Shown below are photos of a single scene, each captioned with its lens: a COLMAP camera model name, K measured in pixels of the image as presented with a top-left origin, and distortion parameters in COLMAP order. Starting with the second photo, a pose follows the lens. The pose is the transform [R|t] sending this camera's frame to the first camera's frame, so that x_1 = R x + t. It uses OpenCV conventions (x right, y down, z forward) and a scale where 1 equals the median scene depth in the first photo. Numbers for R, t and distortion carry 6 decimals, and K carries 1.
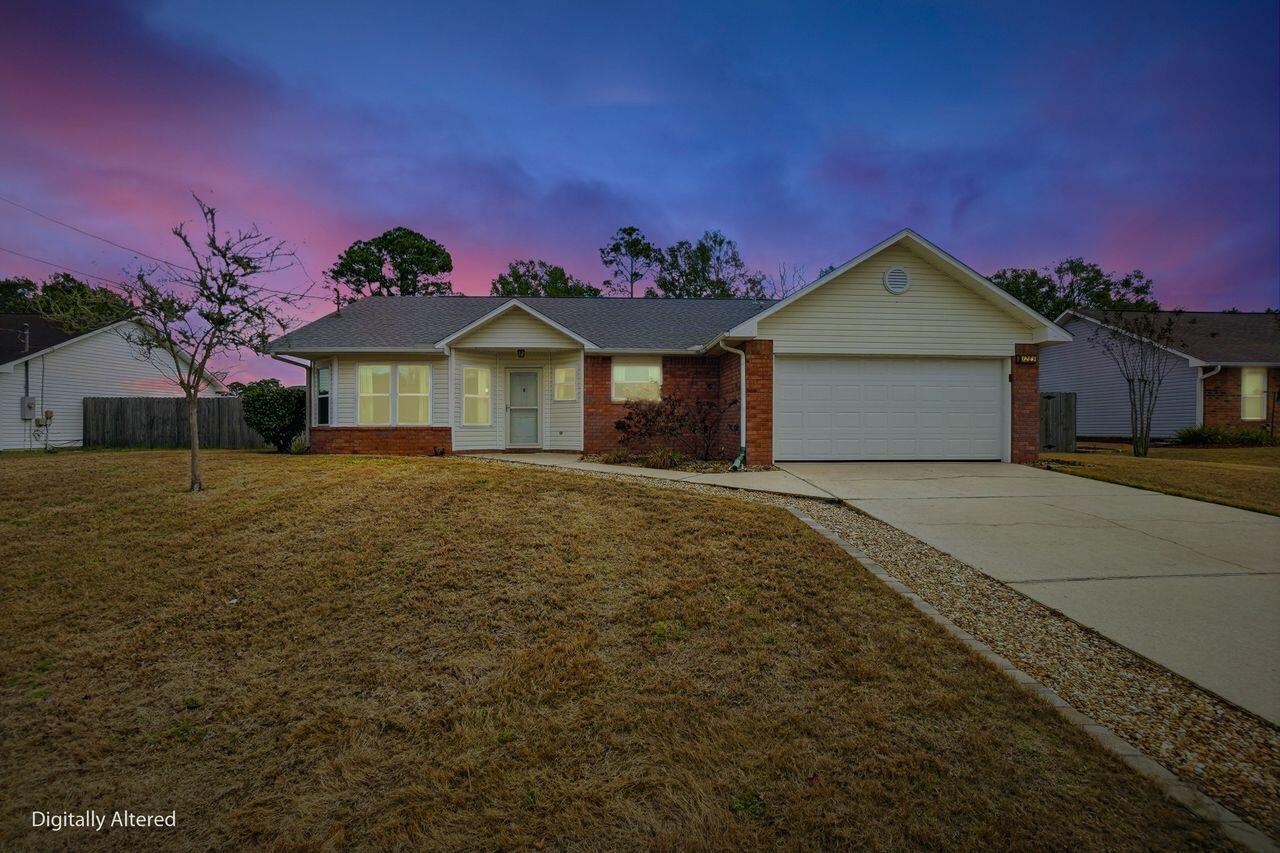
lens RADIAL K [[588.1, 0, 635.3], [0, 588.1, 428.2], [0, 0, 1]] dist [-0.066643, 0.025678]
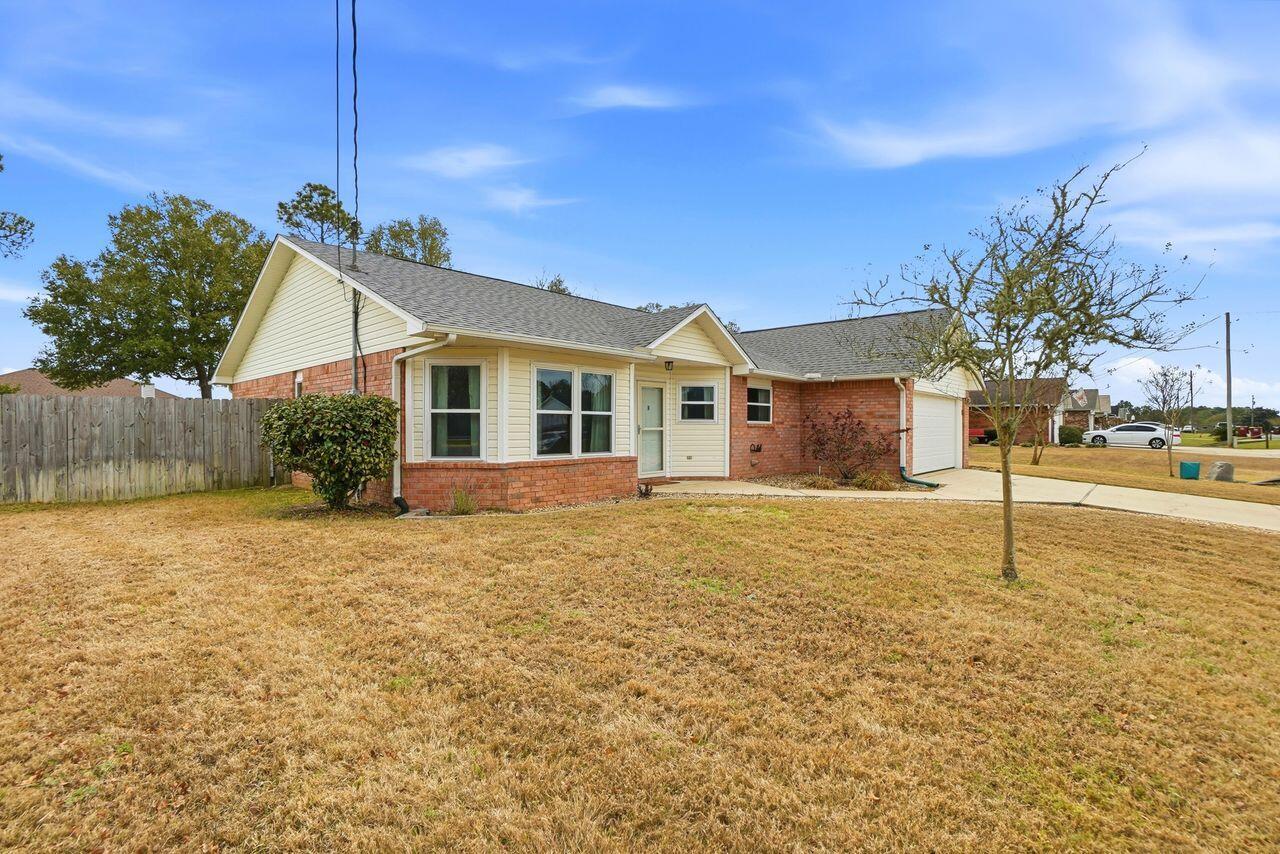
lens RADIAL K [[588.1, 0, 635.3], [0, 588.1, 428.7], [0, 0, 1]] dist [-0.066643, 0.025678]
pose [[0.708833, 0.000199, 0.705376, -0.859161], [-0.000706, 1.000000, 0.000427, -0.038172], [-0.705376, -0.000801, 0.708833, 0.456732]]
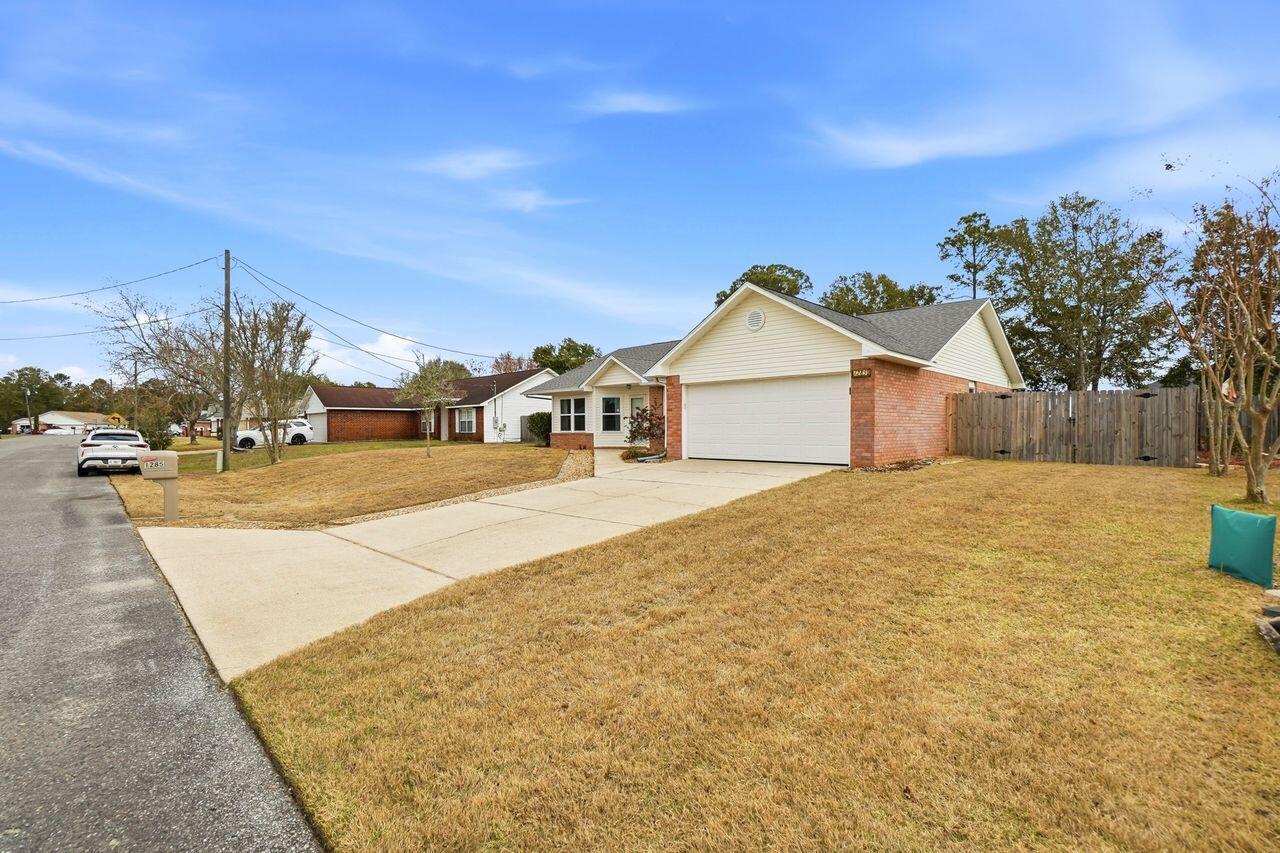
lens RADIAL K [[588.1, 0, 635.3], [0, 588.1, 428.2], [0, 0, 1]] dist [-0.066643, 0.025678]
pose [[0.667426, -0.003282, -0.744669, 1.036524], [0.004956, 0.999988, 0.000035, -0.015164], [0.744660, -0.003714, 0.667434, -0.047868]]
